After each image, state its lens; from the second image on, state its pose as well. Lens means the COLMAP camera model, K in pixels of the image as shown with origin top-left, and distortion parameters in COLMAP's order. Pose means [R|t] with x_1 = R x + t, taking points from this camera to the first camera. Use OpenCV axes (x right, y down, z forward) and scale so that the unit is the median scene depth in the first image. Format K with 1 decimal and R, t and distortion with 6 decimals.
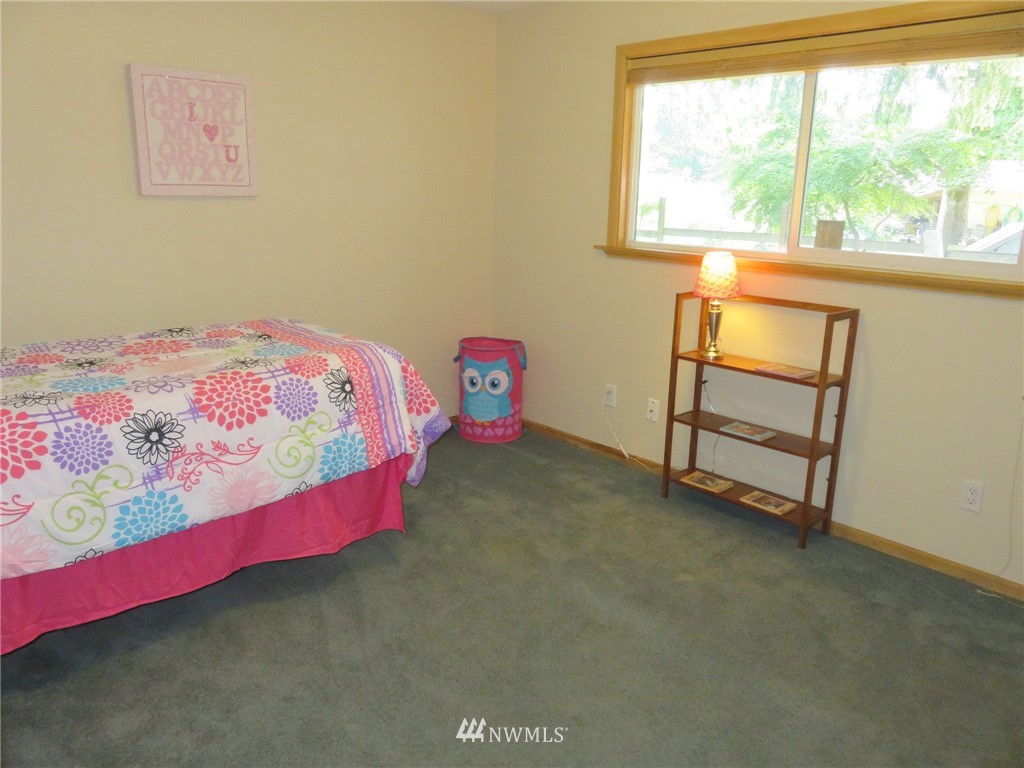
lens RADIAL K [[767.2, 0, 510.5], [0, 767.2, 383.1], [0, 0, 1]] dist [0.002719, -0.006332]
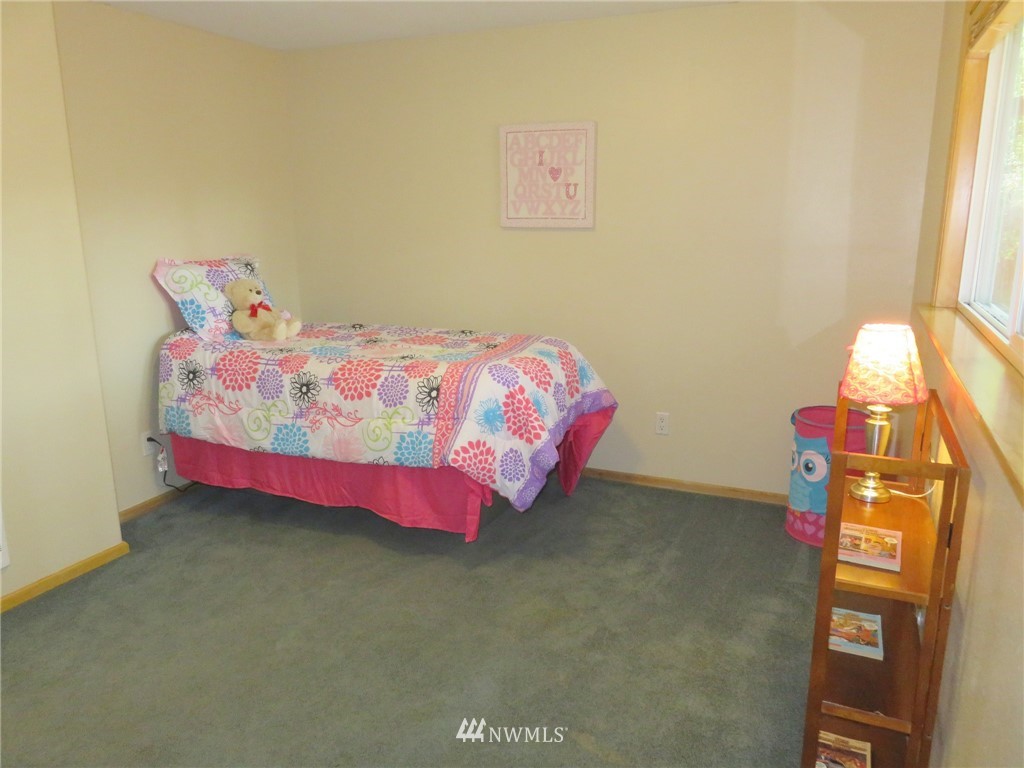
lens RADIAL K [[767.2, 0, 510.2], [0, 767.2, 384.5], [0, 0, 1]] dist [0.002719, -0.006332]
pose [[0.400728, 0.188404, -0.896617, 0.853650], [-0.217707, 0.970180, 0.106561, -0.153598], [0.889955, 0.152498, 0.429795, 0.597647]]
